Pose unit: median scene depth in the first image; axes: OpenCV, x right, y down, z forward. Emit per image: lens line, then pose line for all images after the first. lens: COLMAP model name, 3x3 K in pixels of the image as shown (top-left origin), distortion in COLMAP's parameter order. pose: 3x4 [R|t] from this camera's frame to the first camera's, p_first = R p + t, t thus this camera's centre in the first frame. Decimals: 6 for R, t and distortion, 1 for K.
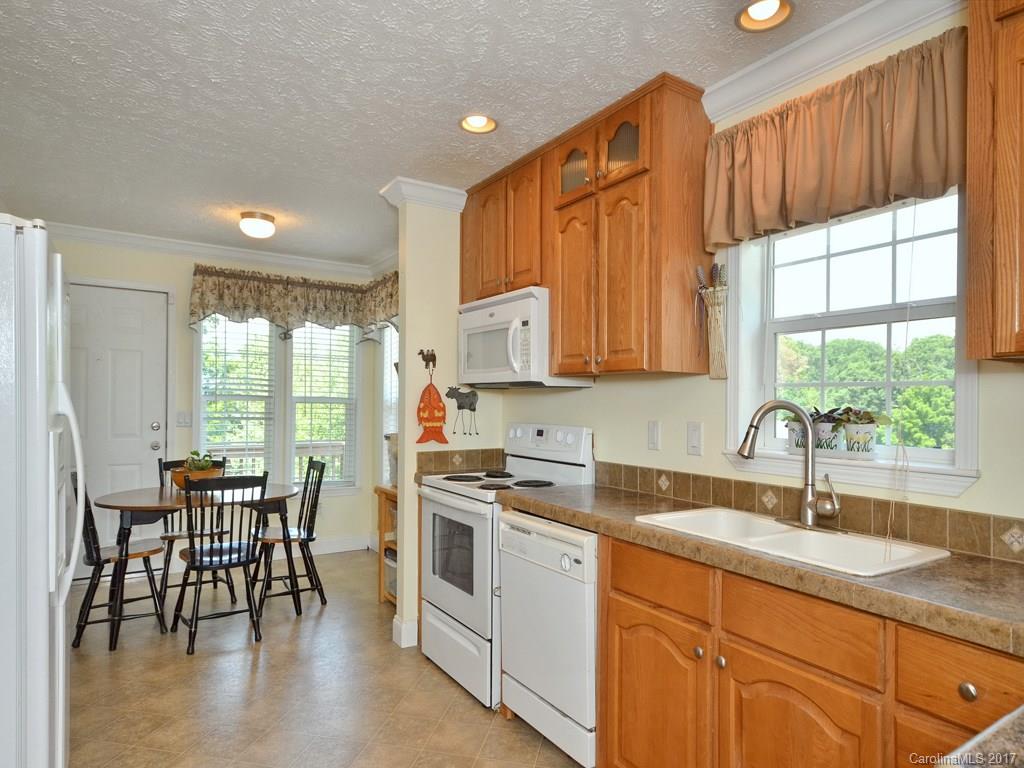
lens RADIAL K [[618.3, 0, 512.8], [0, 618.3, 409.9], [0, 0, 1]] dist [0.048686, 0.000045]
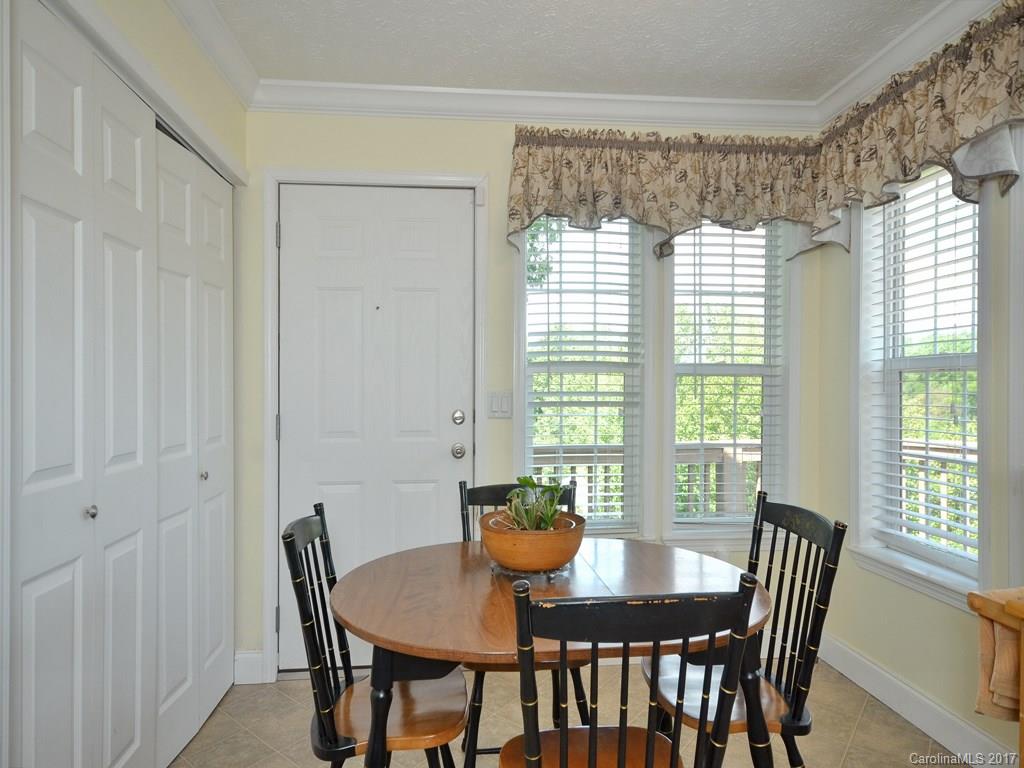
lens RADIAL K [[643.7, 0, 512.0], [0, 643.7, 384.0], [0, 0, 1]] dist [0.048131, -0.000281]
pose [[0.896909, -0.013350, -0.442014, -0.240971], [0.009313, 0.999893, -0.011302, 0.001799], [0.442117, 0.006020, 0.896937, 0.451304]]
